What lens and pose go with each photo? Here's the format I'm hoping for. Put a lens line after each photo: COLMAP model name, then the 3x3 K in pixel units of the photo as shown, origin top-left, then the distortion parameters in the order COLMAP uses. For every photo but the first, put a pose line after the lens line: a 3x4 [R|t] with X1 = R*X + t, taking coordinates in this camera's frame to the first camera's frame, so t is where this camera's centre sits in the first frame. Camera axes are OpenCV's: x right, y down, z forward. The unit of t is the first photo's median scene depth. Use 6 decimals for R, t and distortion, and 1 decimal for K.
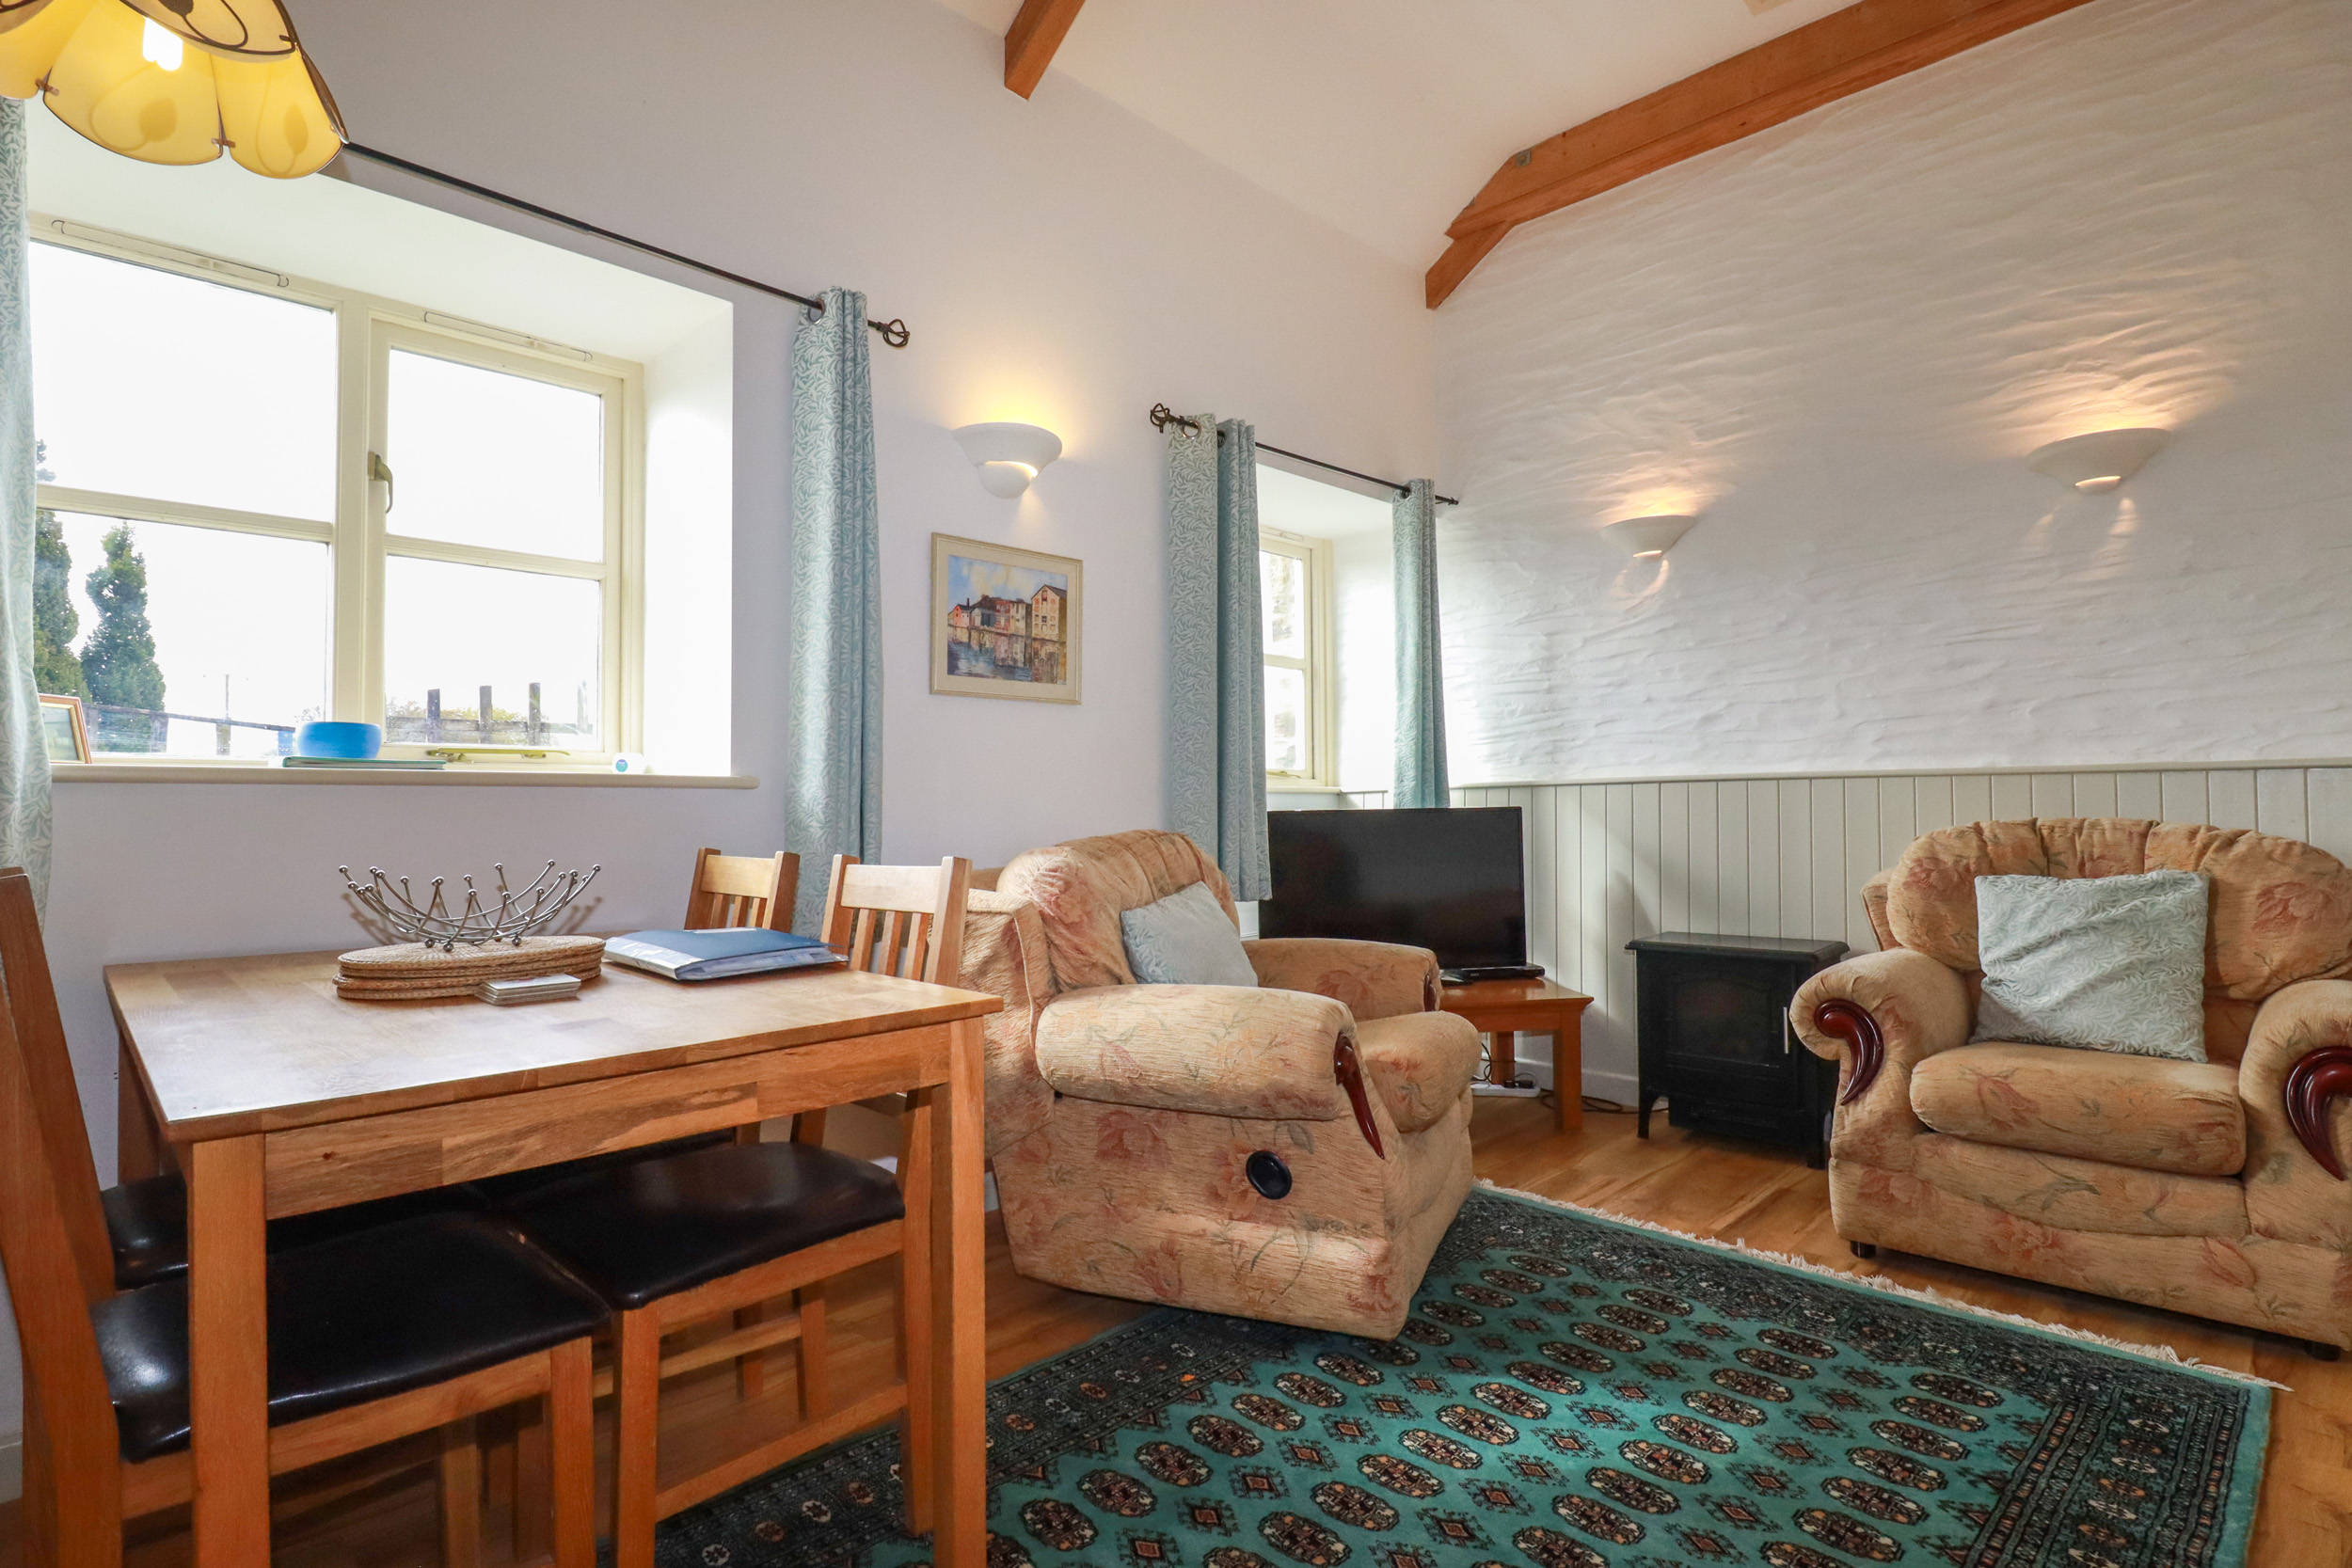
lens RADIAL K [[1176.0, 0, 1178.9], [0, 1176.0, 778.0], [0, 0, 1]] dist [0.001720, -0.012745]
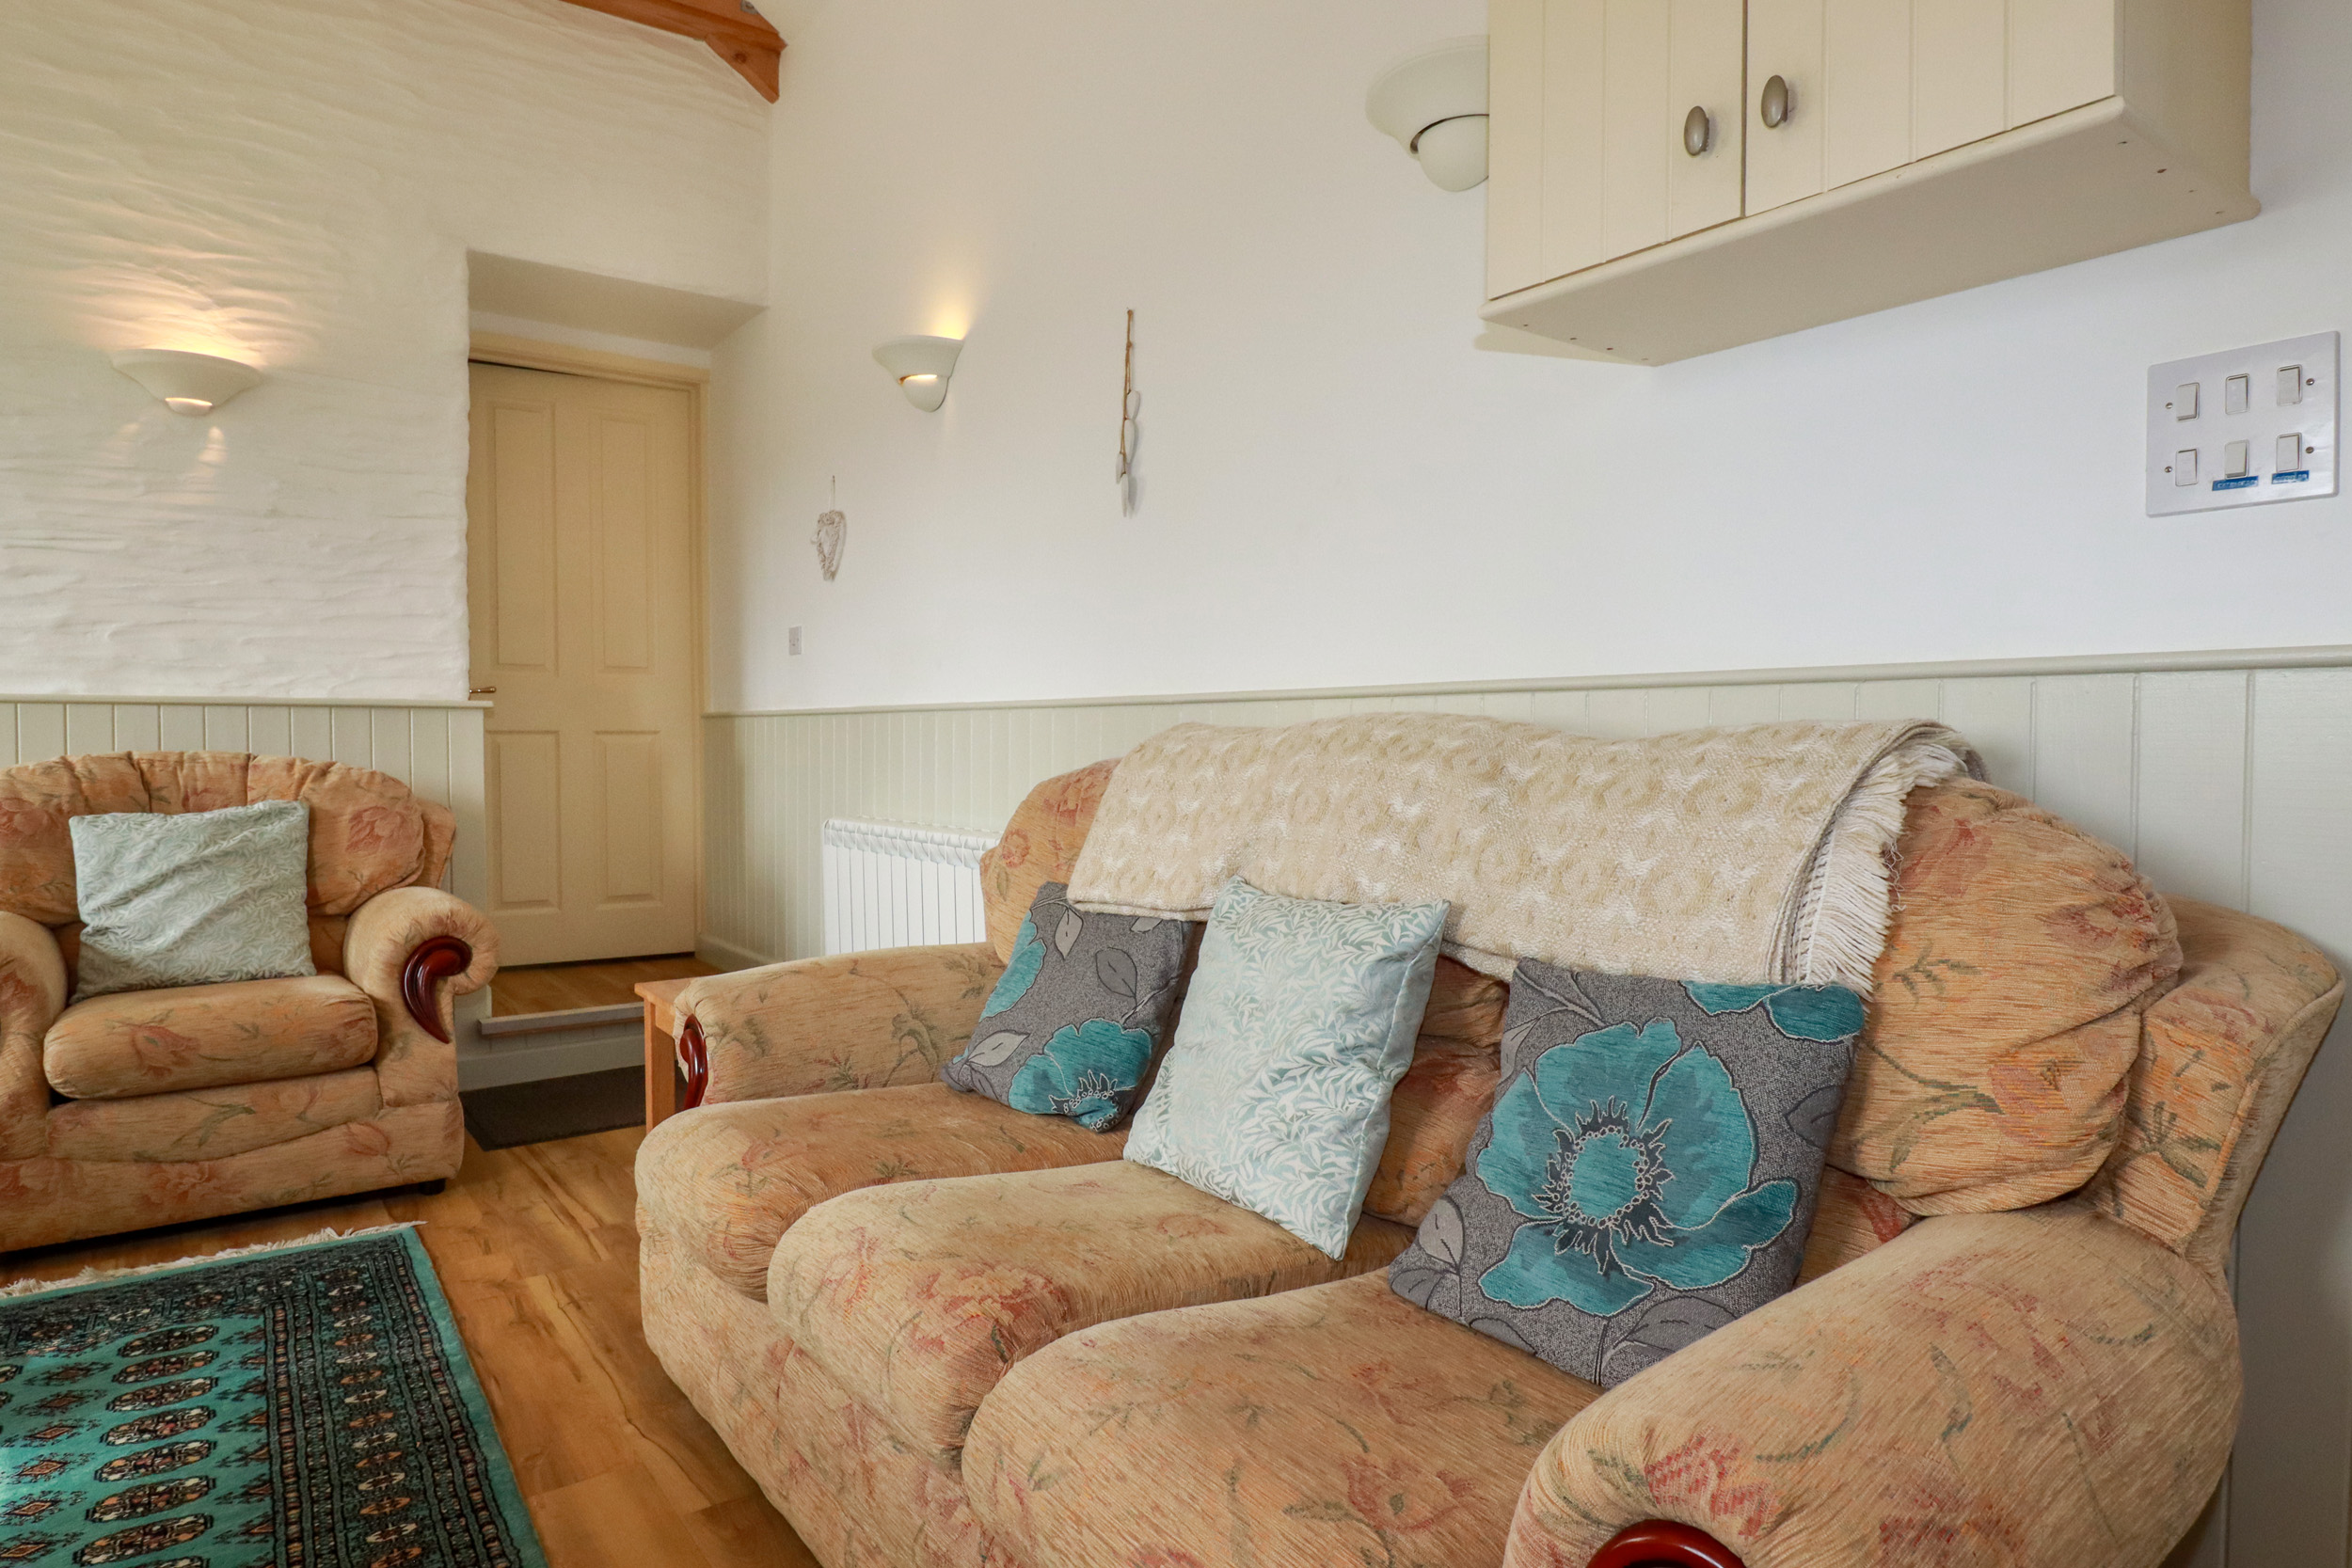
lens RADIAL K [[1367.5, 0, 1176.0], [0, 1367.5, 784.0], [0, 0, 1]] dist [-0.002464, -0.002200]
pose [[0.157972, -0.025029, 0.987126, -0.243697], [-0.028550, 0.999145, 0.029903, 0.004586], [-0.987031, -0.032906, 0.157122, 0.012836]]
